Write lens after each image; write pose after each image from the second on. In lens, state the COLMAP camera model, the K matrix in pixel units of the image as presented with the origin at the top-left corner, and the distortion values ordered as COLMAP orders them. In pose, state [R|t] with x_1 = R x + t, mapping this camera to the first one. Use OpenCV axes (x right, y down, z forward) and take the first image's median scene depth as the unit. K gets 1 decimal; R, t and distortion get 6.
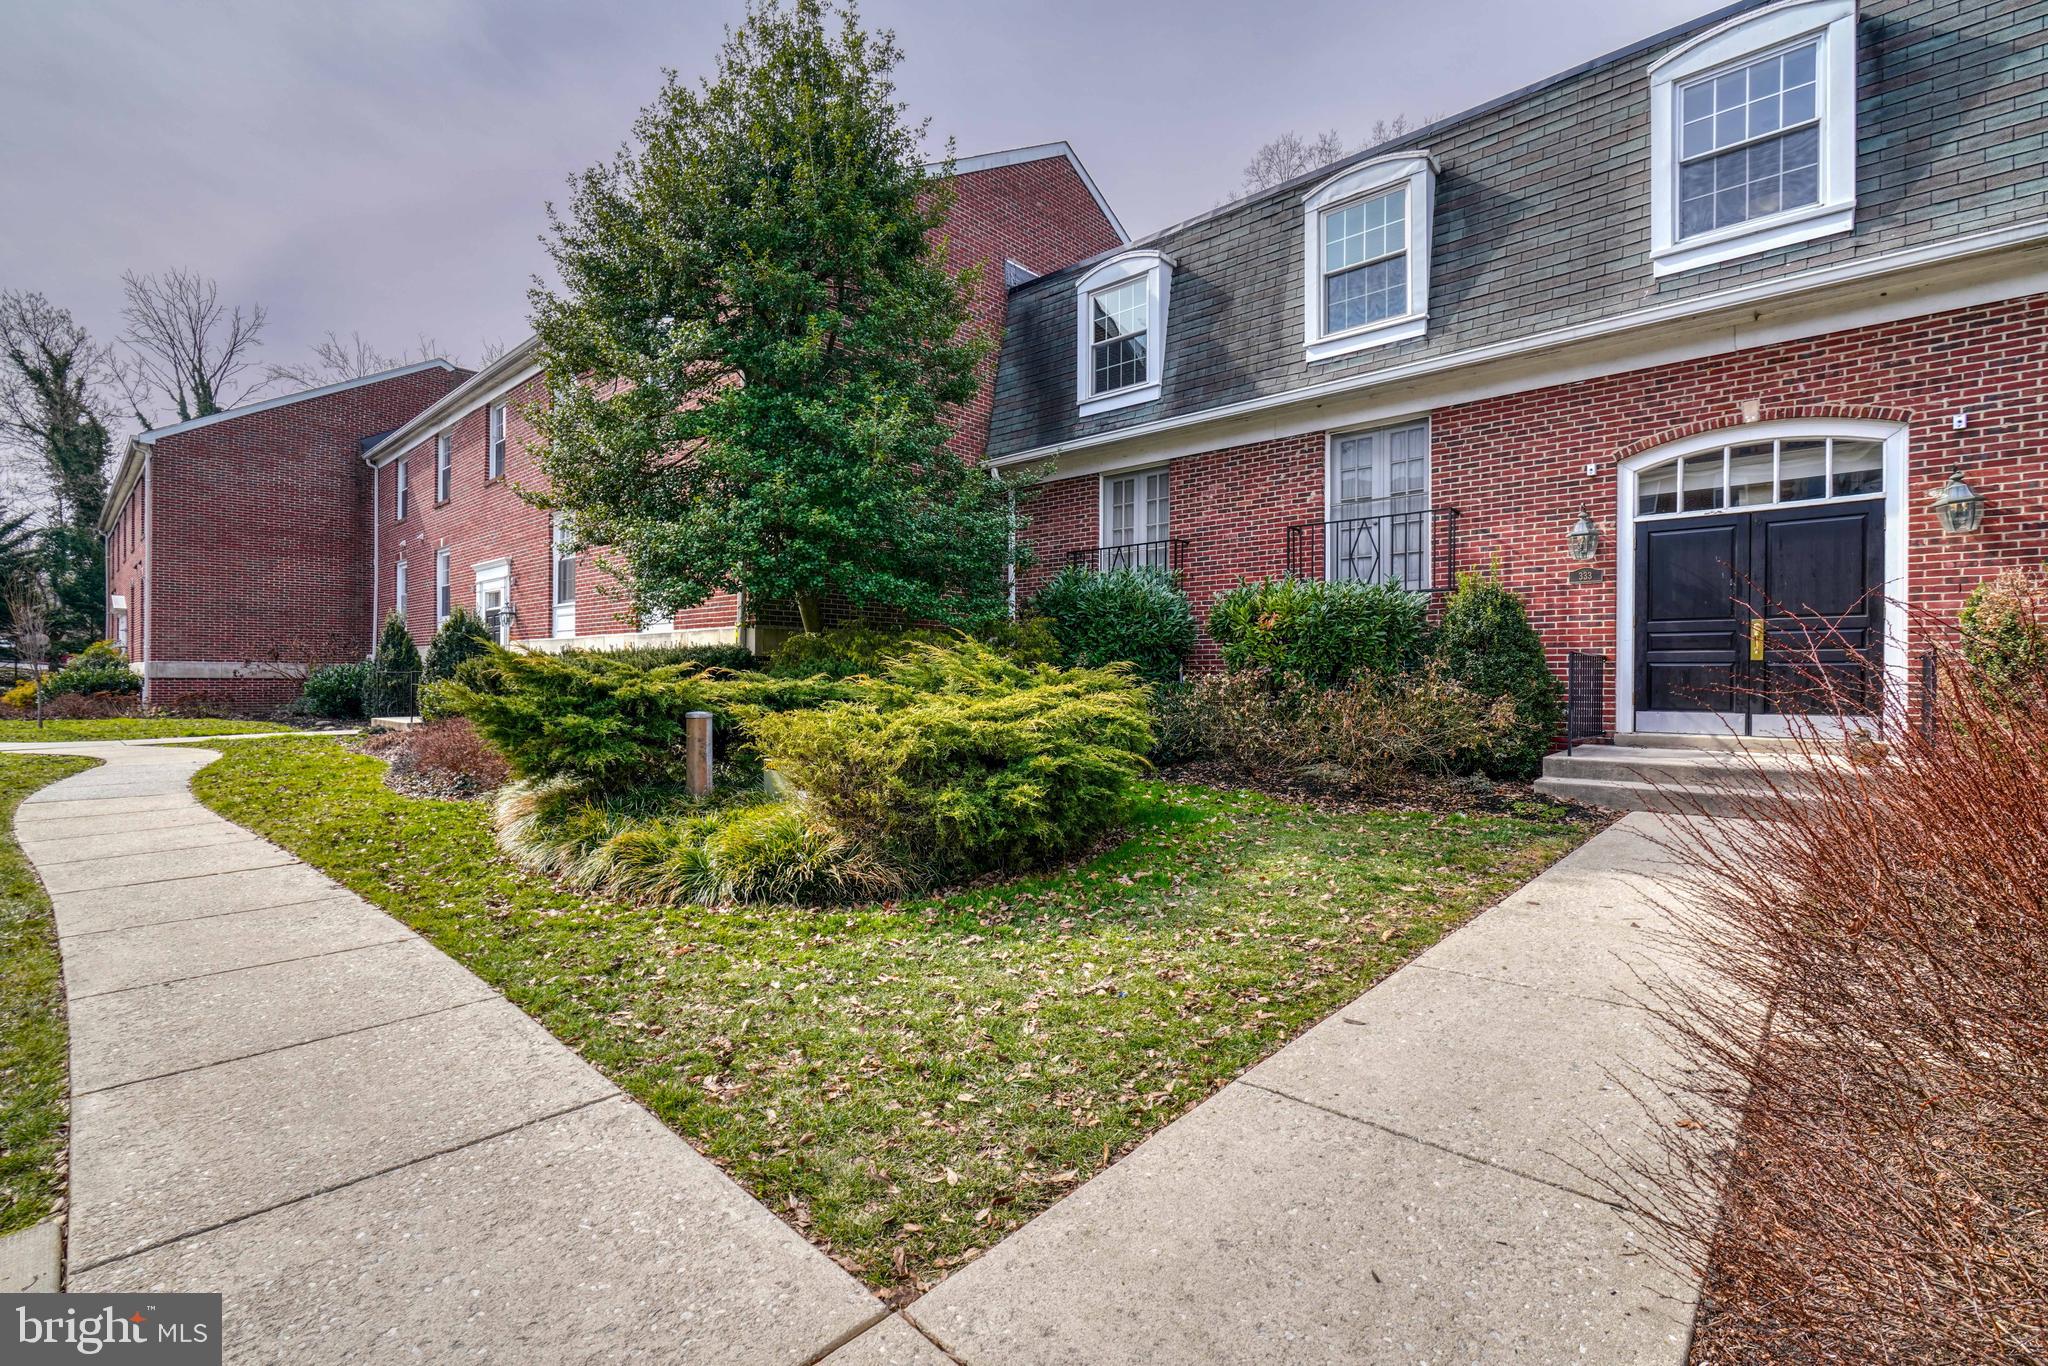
lens RADIAL K [[928.6, 0, 990.2], [0, 928.6, 687.0], [0, 0, 1]] dist [-0.021391, 0.008991]
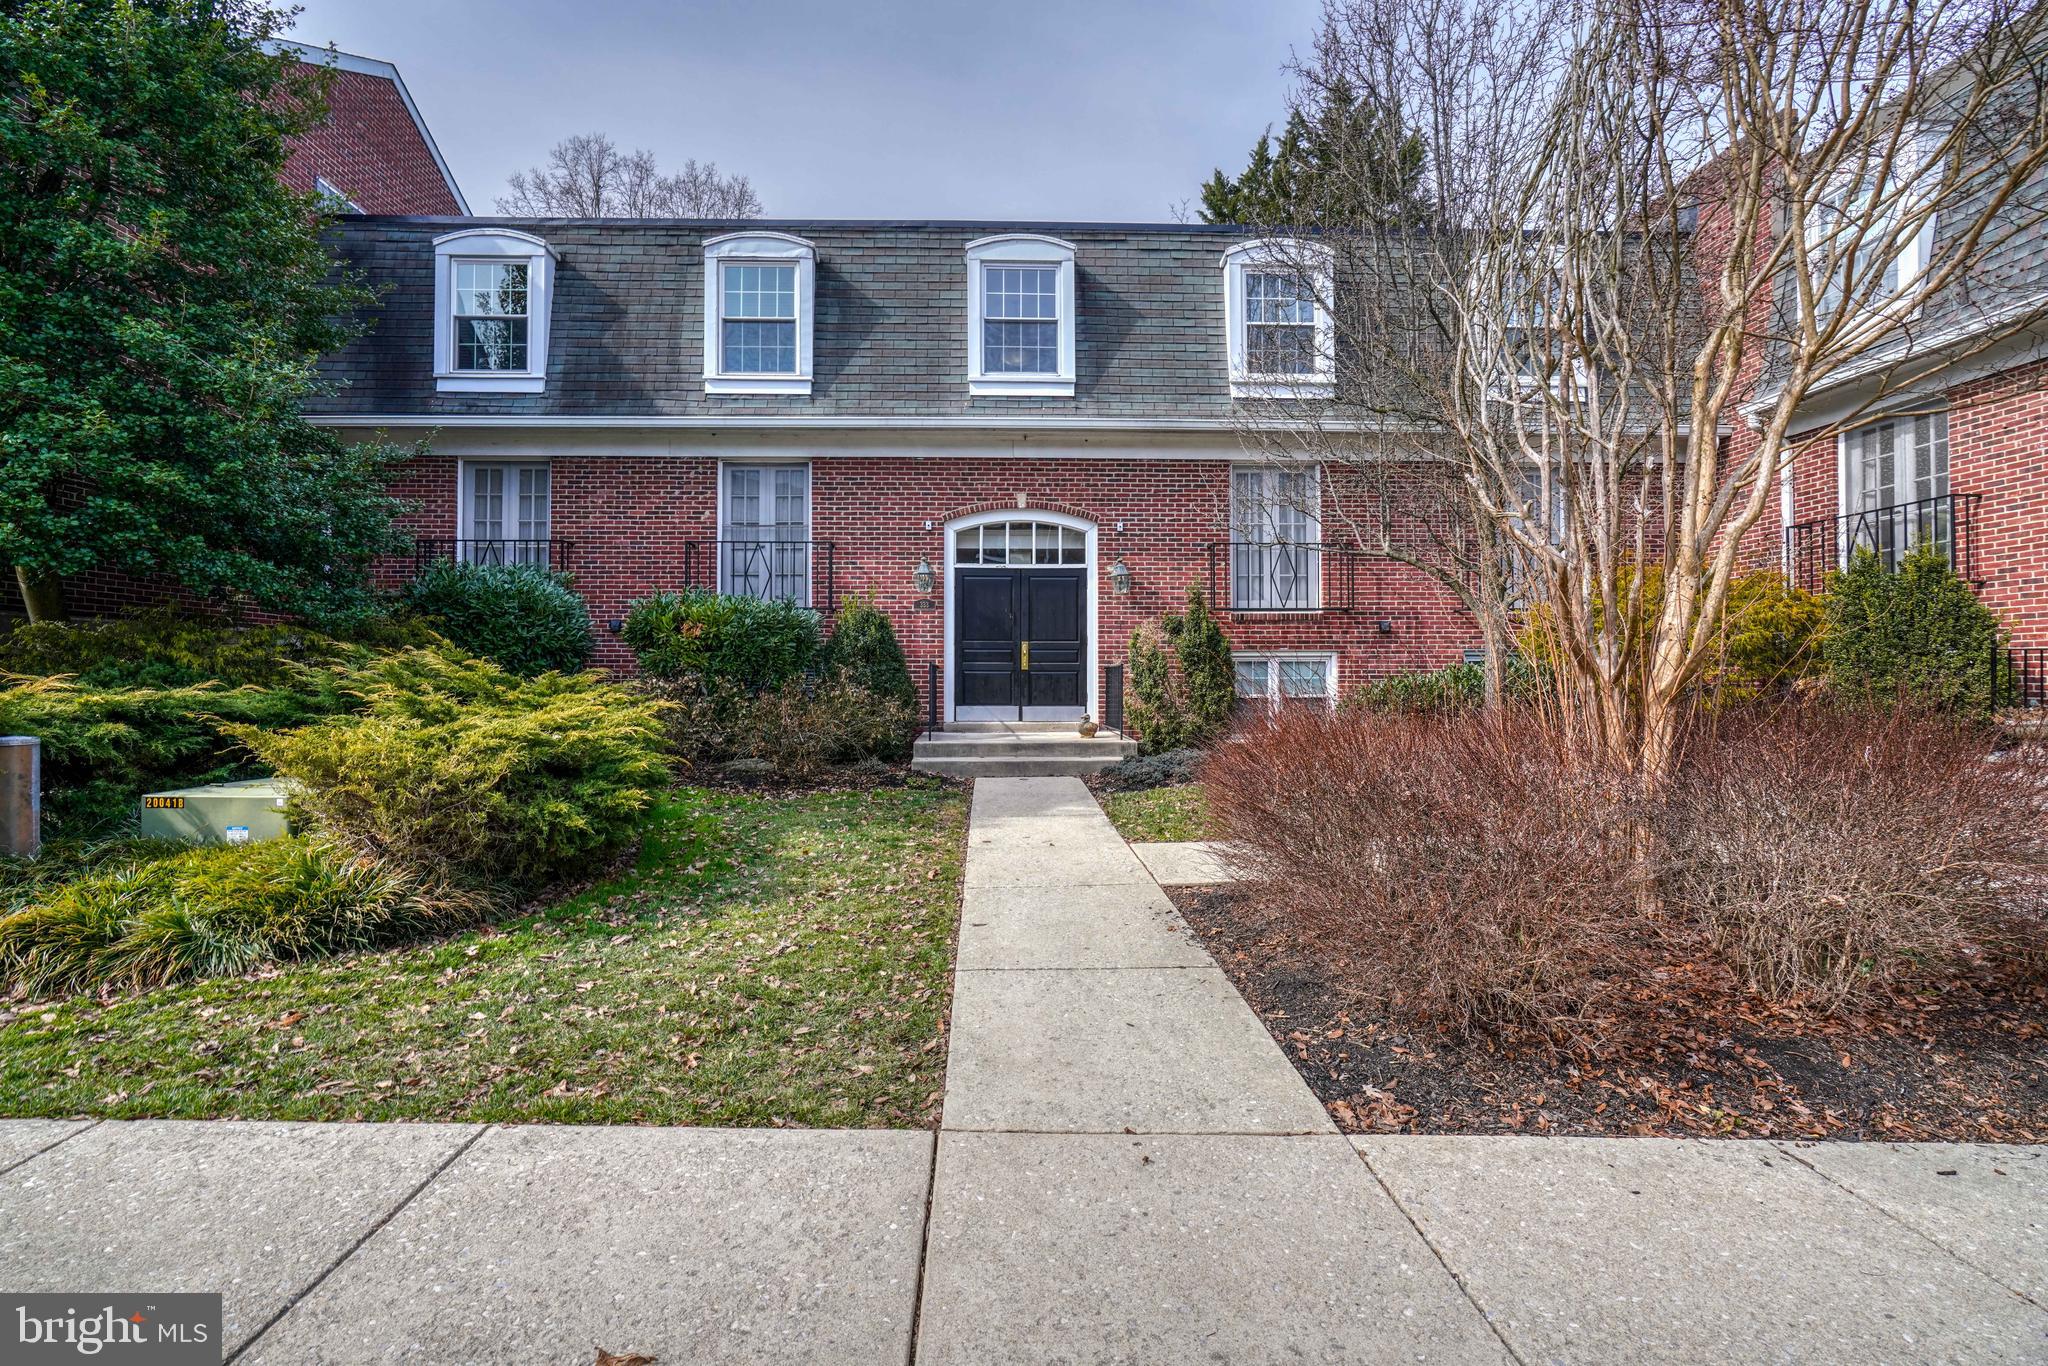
lens RADIAL K [[929.3, 0, 1012.7], [0, 929.3, 673.5], [0, 0, 1]] dist [-0.012966, 0.001084]
pose [[0.697986, 0.002232, 0.716107, -0.240232], [0.008461, 0.999900, -0.011363, -0.005840], [-0.716061, 0.013991, 0.697898, -0.024624]]
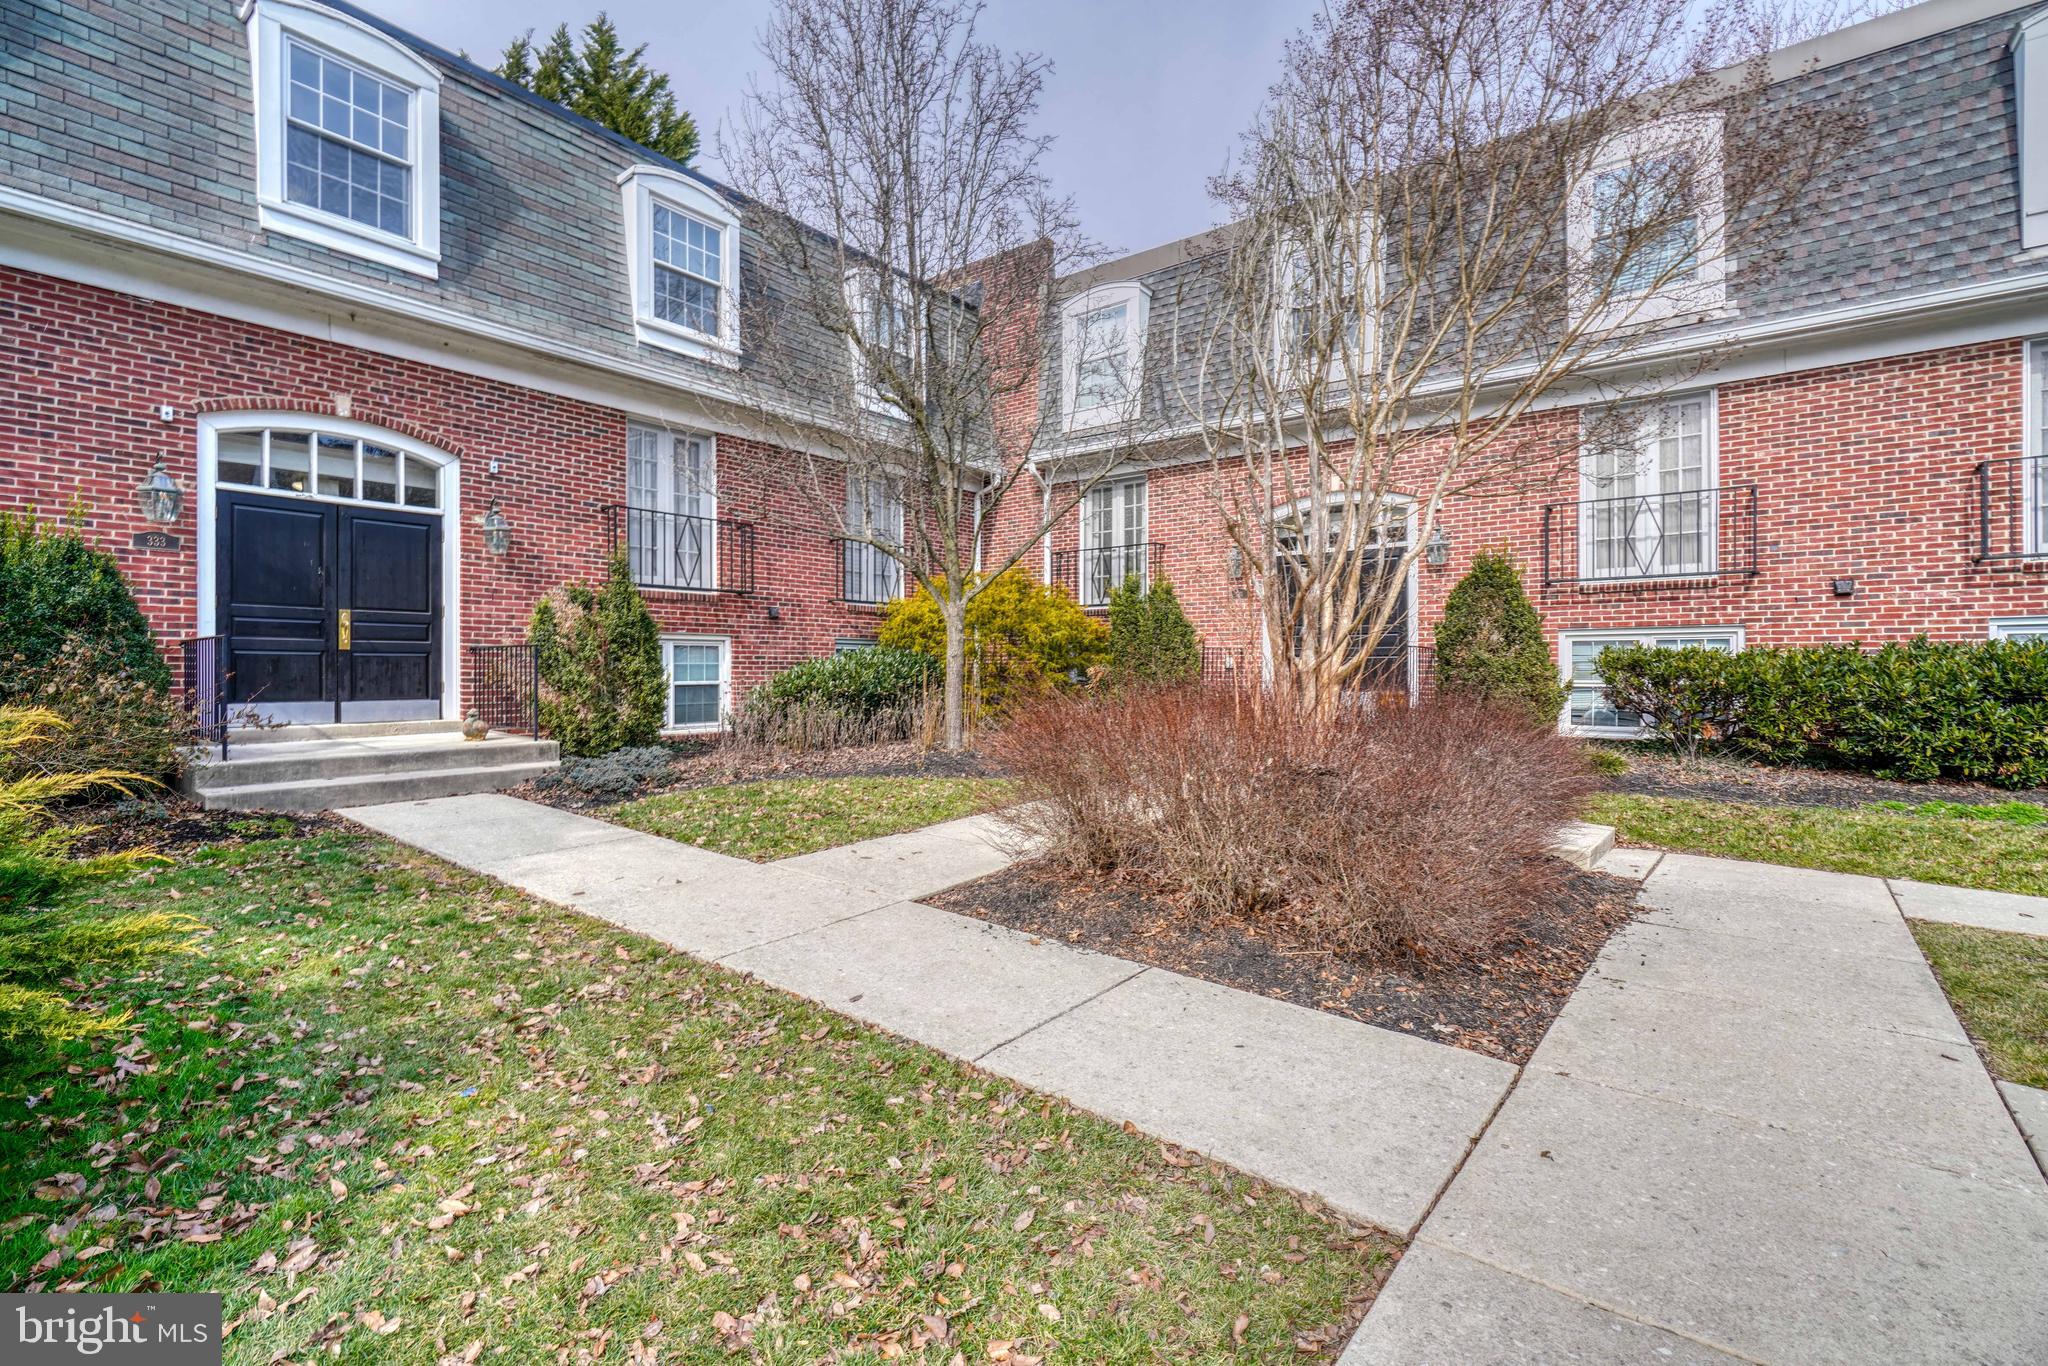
lens RADIAL K [[915.6, 0, 1012.1], [0, 915.6, 680.4], [0, 0, 1]] dist [-0.011438, 0.000511]
pose [[-0.116445, -0.017592, 0.993041, -0.261342], [0.004609, 0.999823, 0.018252, -0.008870], [-0.993186, 0.006702, -0.116344, 0.367804]]
